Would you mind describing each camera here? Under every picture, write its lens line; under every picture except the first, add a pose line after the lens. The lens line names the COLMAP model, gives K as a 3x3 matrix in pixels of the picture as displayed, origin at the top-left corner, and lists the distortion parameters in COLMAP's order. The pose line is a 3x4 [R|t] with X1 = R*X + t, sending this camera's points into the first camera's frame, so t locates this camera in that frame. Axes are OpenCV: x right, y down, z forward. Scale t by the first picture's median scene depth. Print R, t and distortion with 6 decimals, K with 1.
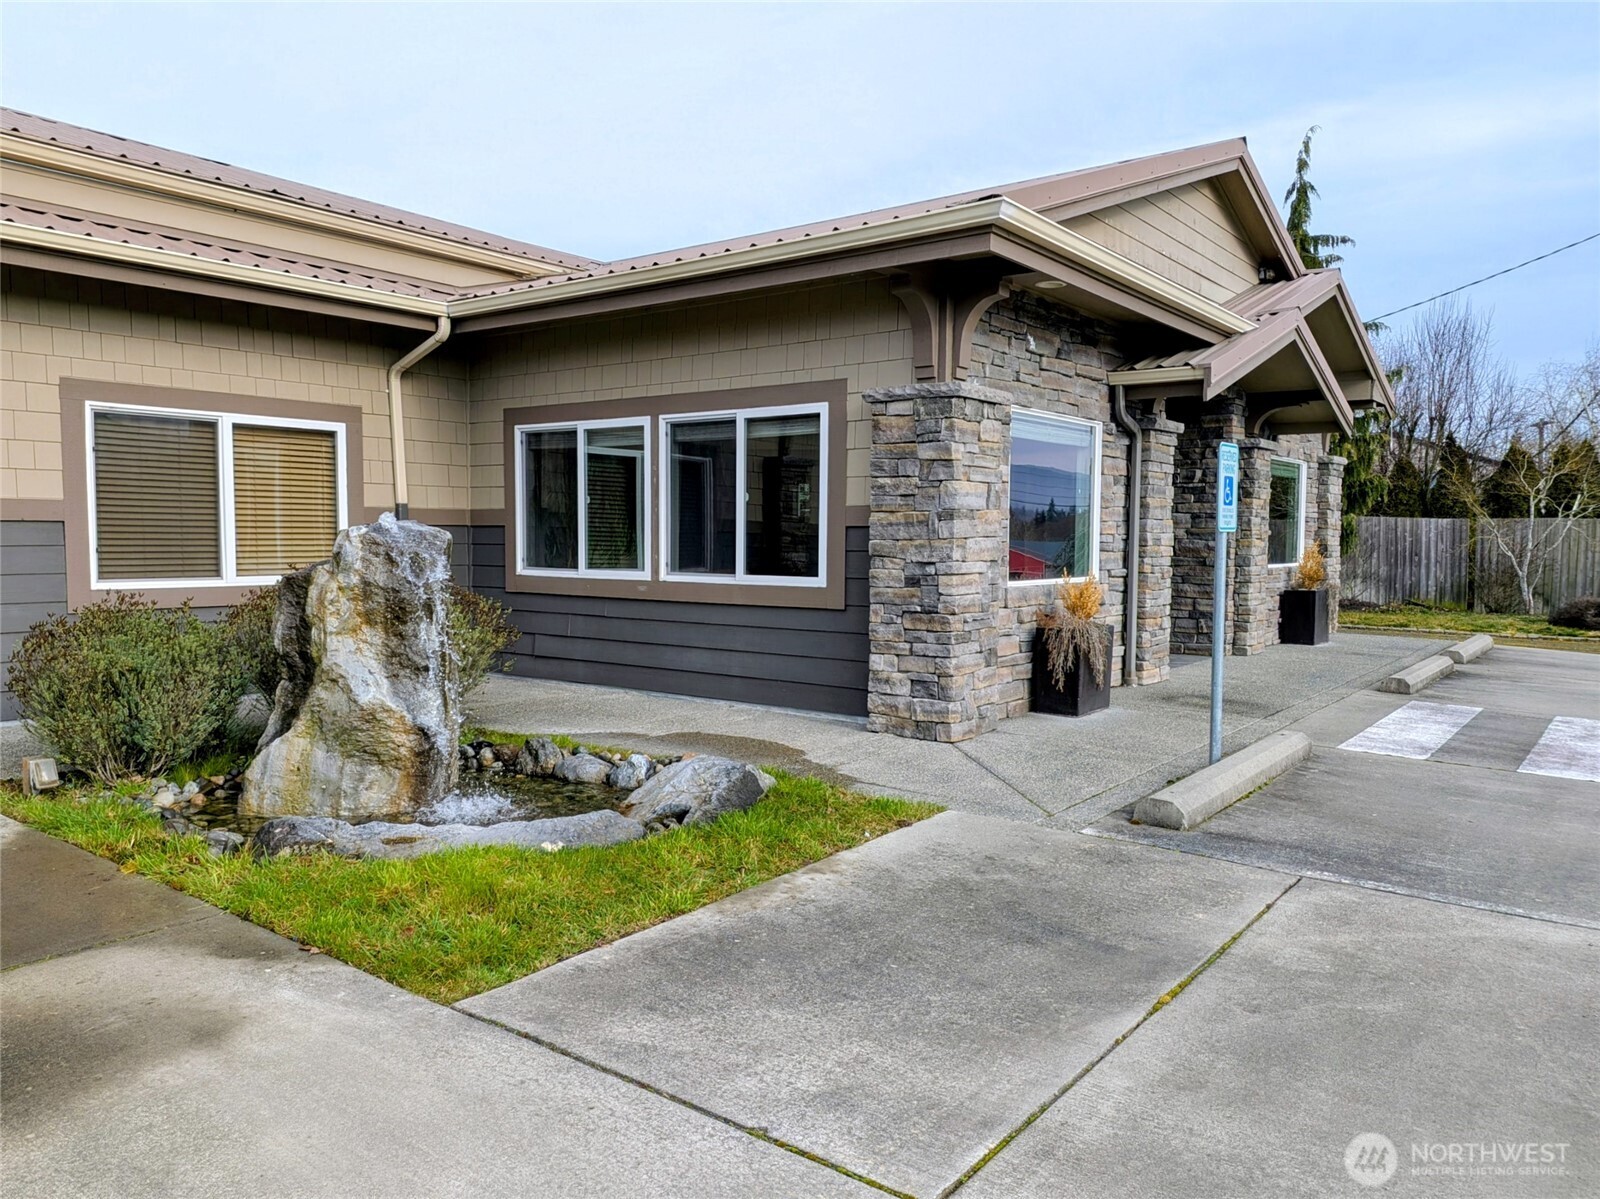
lens RADIAL K [[1160.0, 0, 802.8], [0, 1160.0, 609.2], [0, 0, 1]] dist [0.040403, -0.025876]
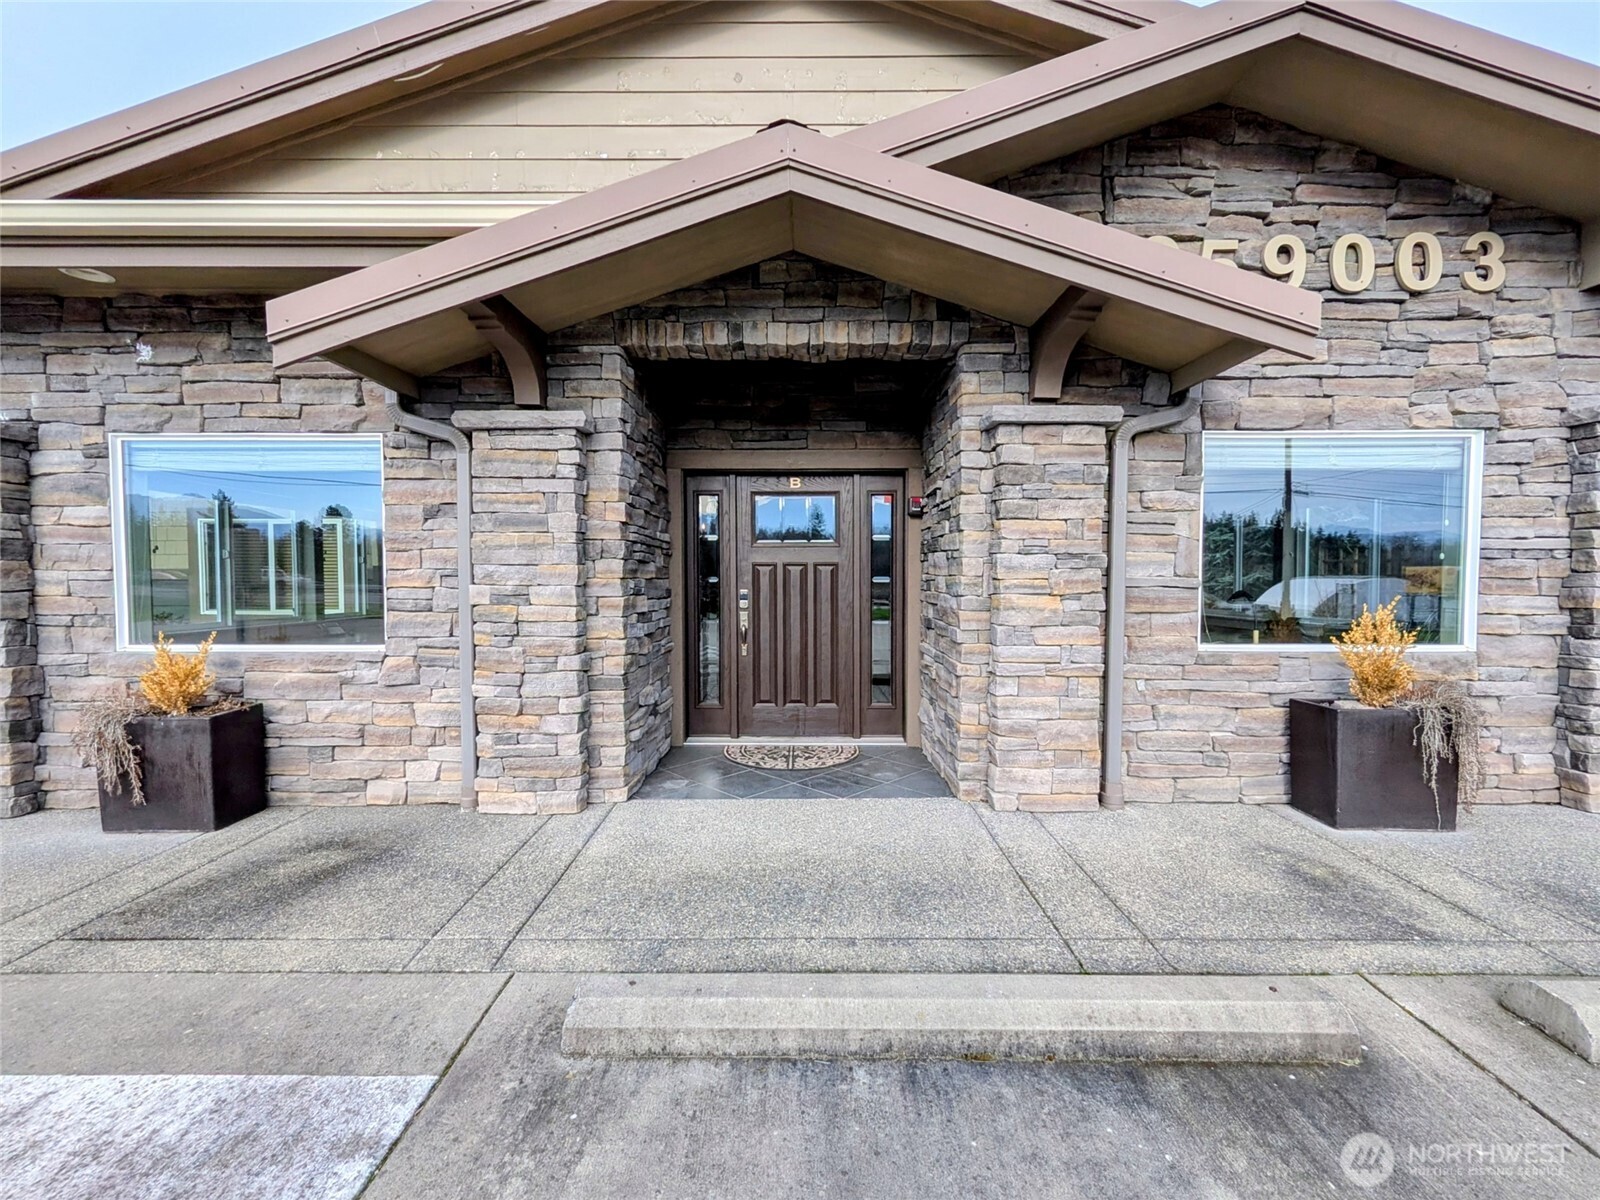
lens RADIAL K [[642.7, 0, 796.3], [0, 642.7, 600.3], [0, 0, 1]] dist [0.003641, 0.000145]
pose [[0.600878, 0.021962, -0.799039, 0.765672], [-0.048228, 0.998797, -0.008815, -0.069261], [0.797884, 0.043833, 0.601215, 1.011948]]
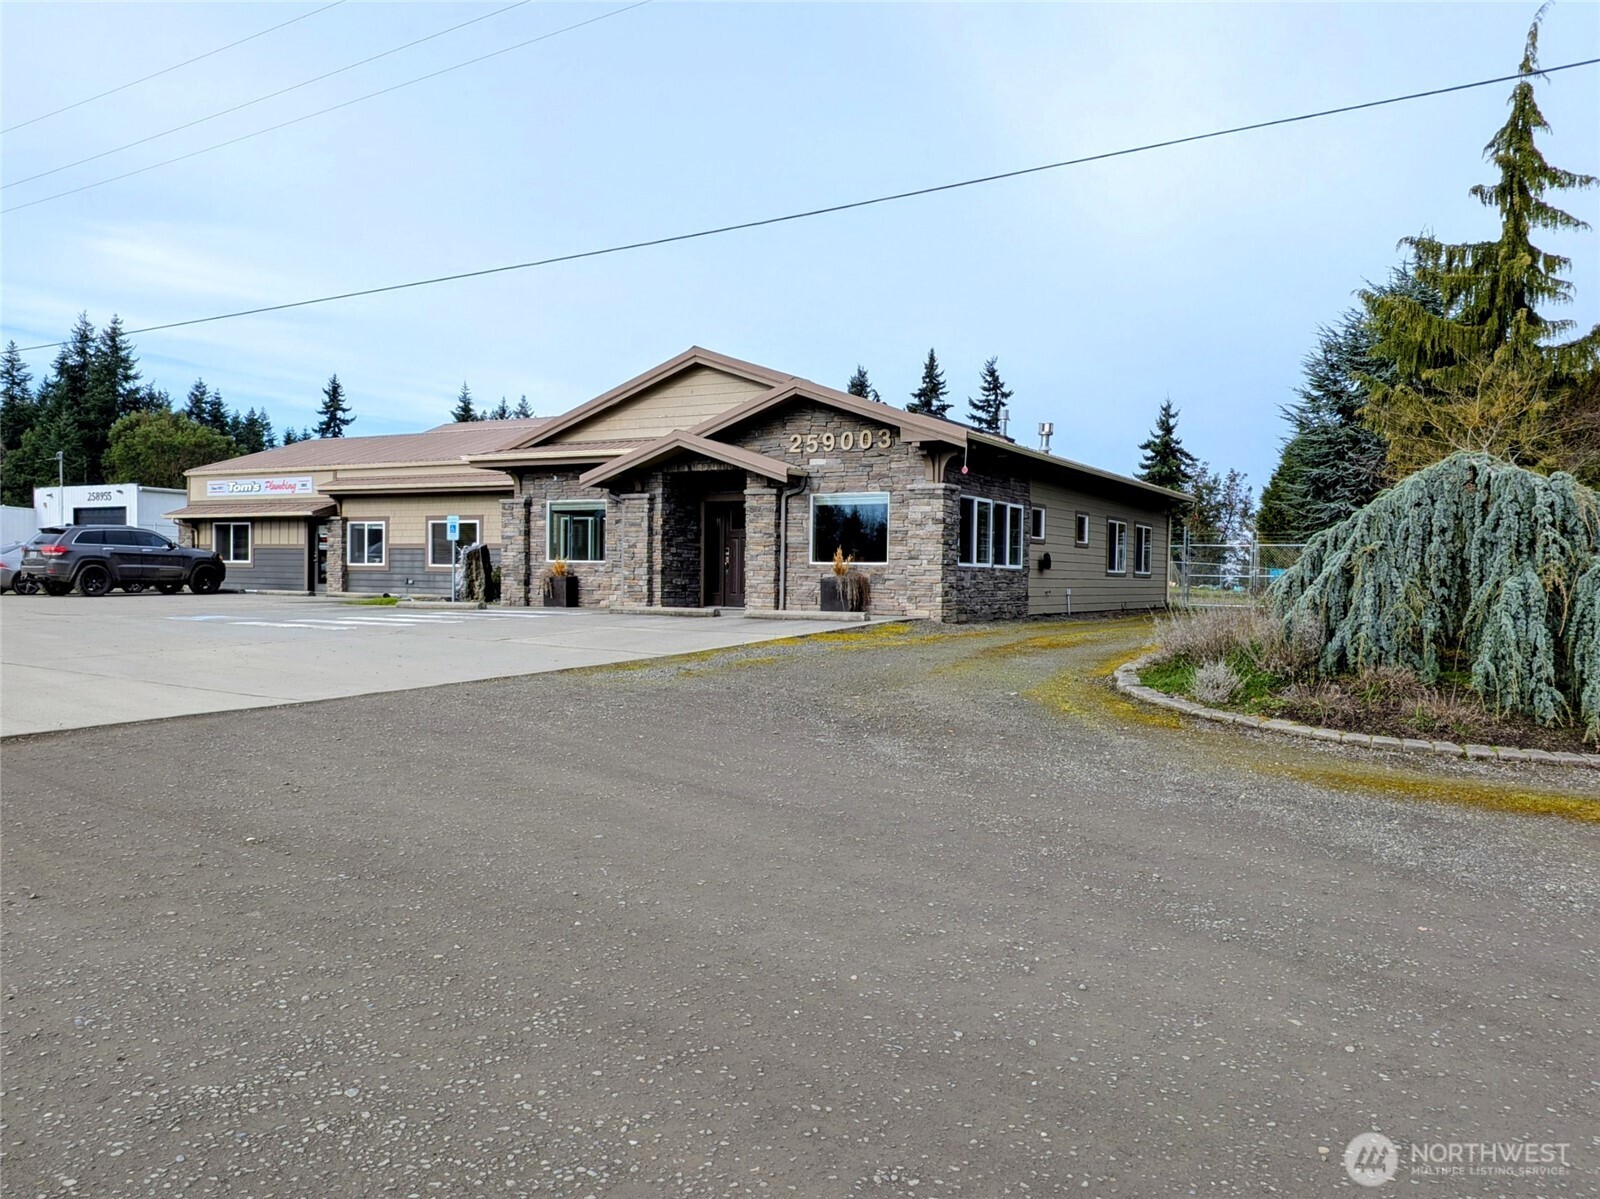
lens RADIAL K [[1160.0, 0, 821.0], [0, 1160.0, 614.6], [0, 0, 1]] dist [0.040403, -0.025876]
pose [[0.132759, 0.025669, -0.990816, 2.920406], [-0.079981, 0.996682, 0.015104, 0.012037], [0.987916, 0.077241, 0.134372, 1.189010]]
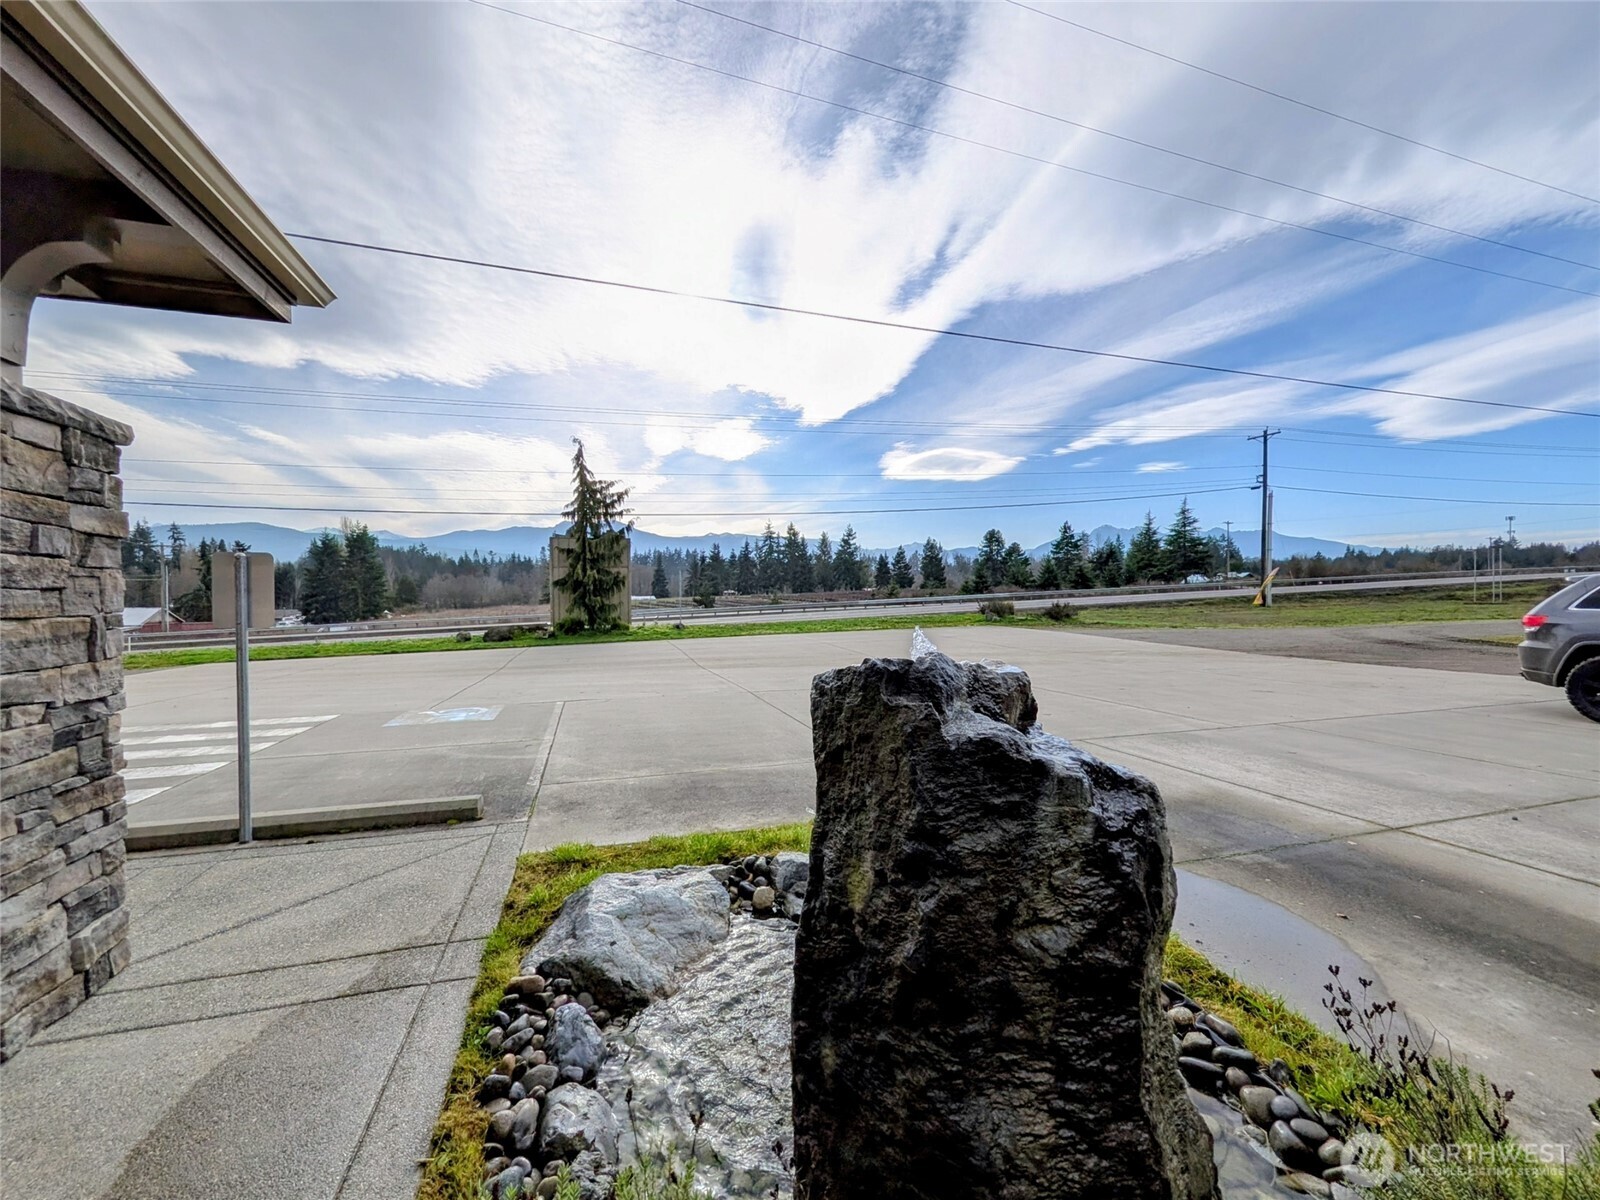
lens RADIAL K [[642.7, 0, 798.8], [0, 642.7, 597.5], [0, 0, 1]] dist [0.003641, 0.000145]
pose [[-0.817998, 0.000322, 0.575221, -0.320677], [0.044781, 0.997001, 0.063124, -0.080320], [-0.573475, 0.077394, -0.815559, 0.861760]]
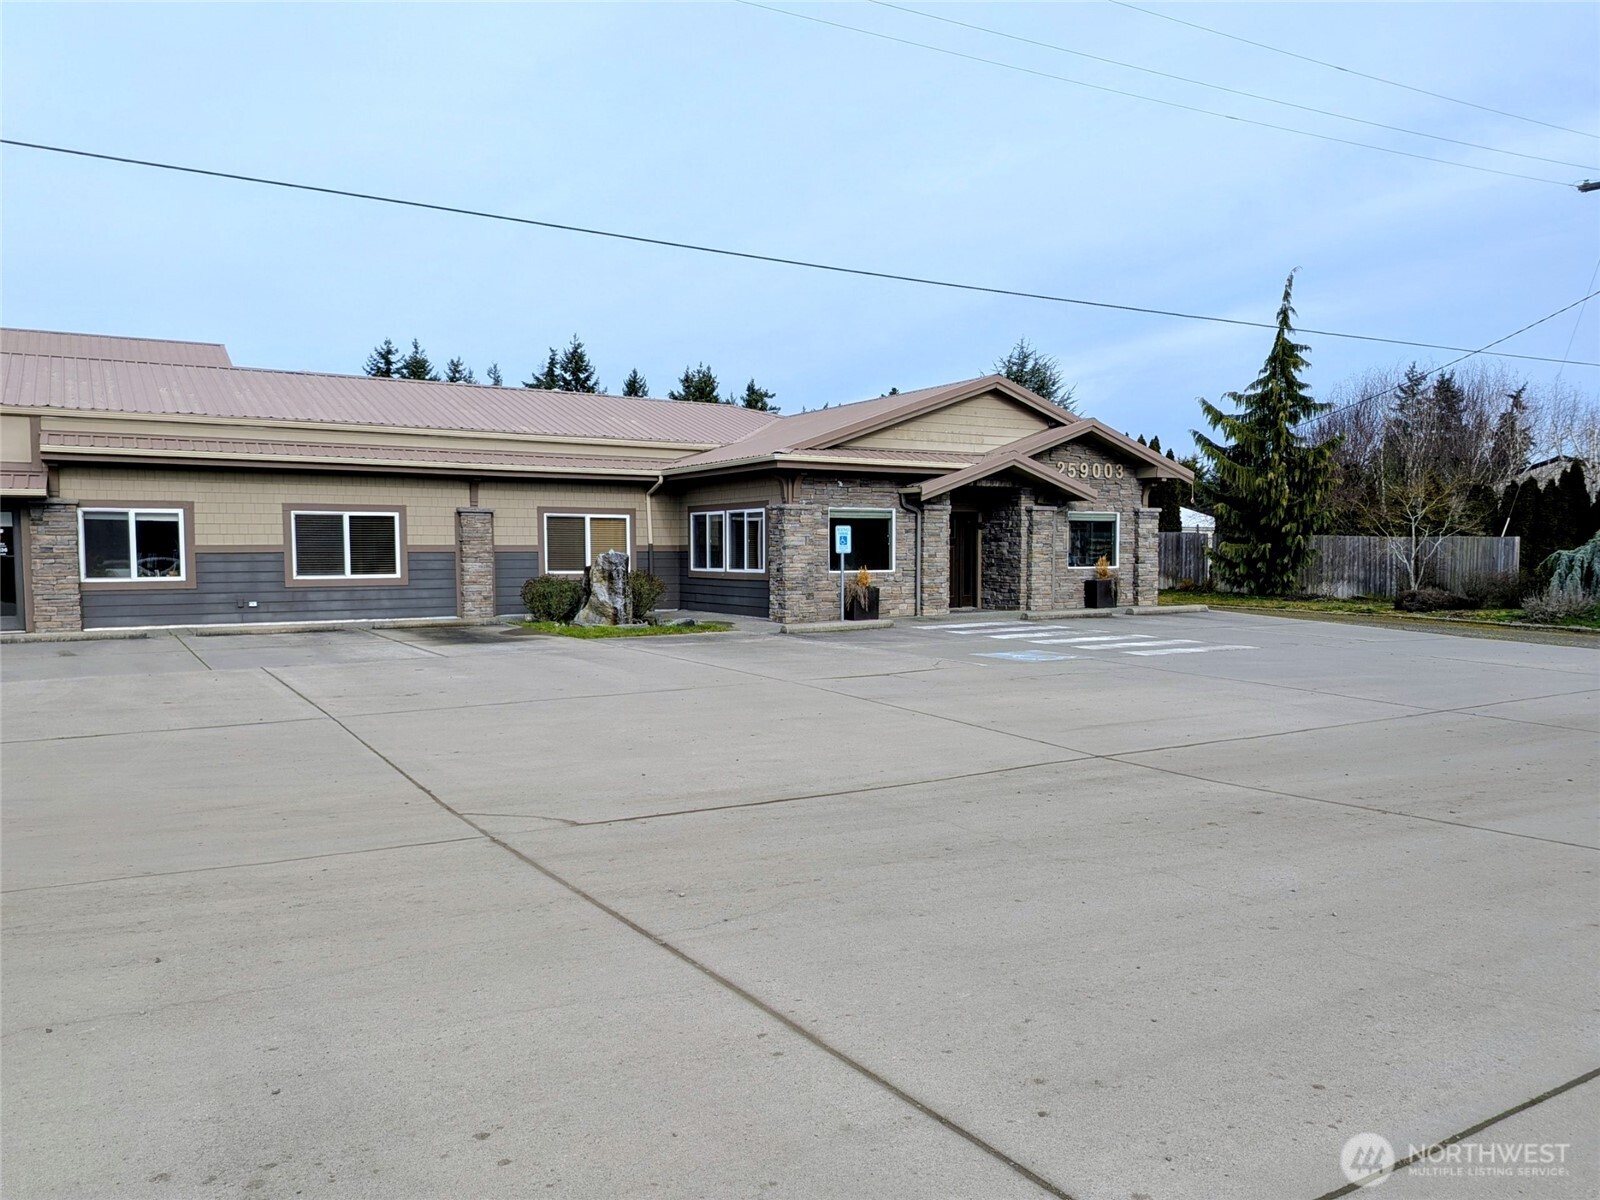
lens RADIAL K [[1160.0, 0, 812.6], [0, 1160.0, 613.0], [0, 0, 1]] dist [0.040403, -0.025876]
pose [[0.935914, 0.009349, -0.352104, 1.012246], [-0.013294, 0.999873, -0.008789, 0.091939], [0.351977, 0.012907, 0.935920, -1.450139]]
